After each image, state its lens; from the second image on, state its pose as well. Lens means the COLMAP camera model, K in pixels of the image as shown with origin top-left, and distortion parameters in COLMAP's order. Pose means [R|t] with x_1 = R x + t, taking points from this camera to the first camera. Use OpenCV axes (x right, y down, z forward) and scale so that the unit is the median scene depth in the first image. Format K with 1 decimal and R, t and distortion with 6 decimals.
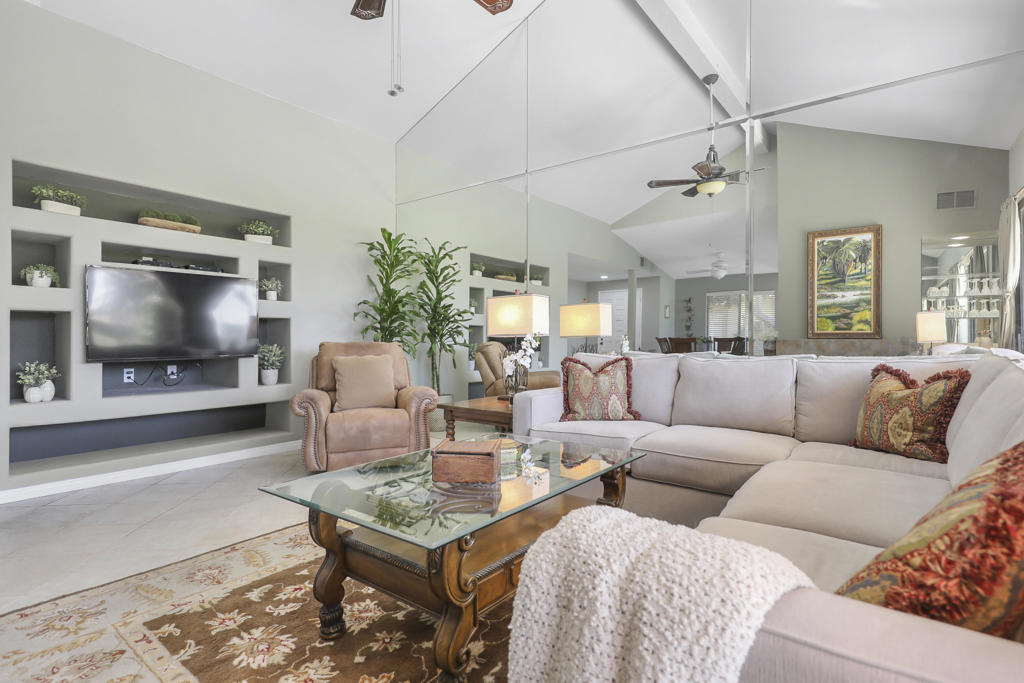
lens RADIAL K [[511.0, 0, 498.7], [0, 511.0, 337.9], [0, 0, 1]] dist [0.000223, -0.000191]
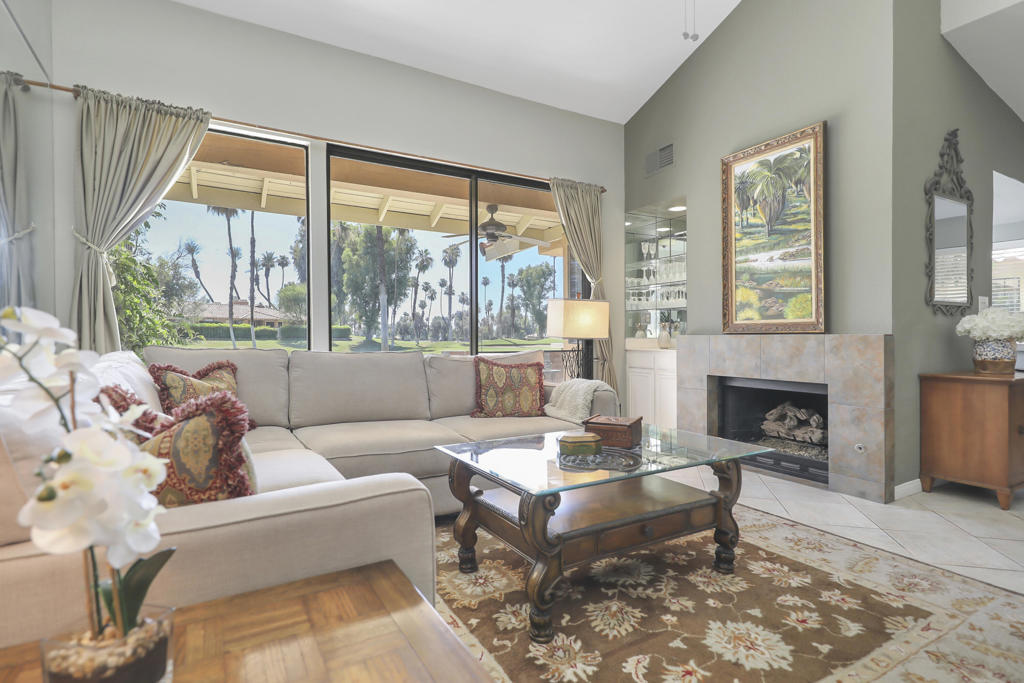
lens RADIAL K [[511.0, 0, 498.7], [0, 511.0, 337.9], [0, 0, 1]] dist [0.000223, -0.000191]
pose [[-0.929617, -0.001790, 0.368523, -0.132400], [-0.001383, 0.999998, 0.001369, 0.002230], [-0.368525, 0.000763, -0.929618, 1.153329]]
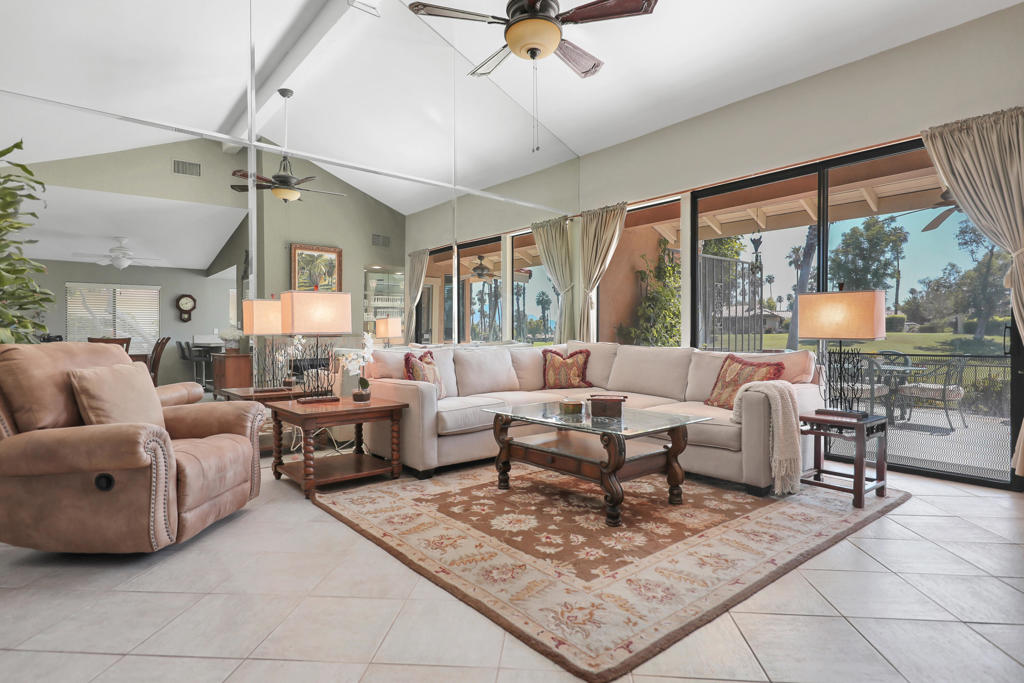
lens RADIAL K [[549.9, 0, 542.3], [0, 549.9, 339.6], [0, 0, 1]] dist [0.047311, 0.000253]
pose [[0.171983, -0.009714, 0.985052, -0.994882], [0.001855, 0.999953, 0.009537, -0.005138], [-0.985098, 0.000187, 0.171992, 0.447175]]
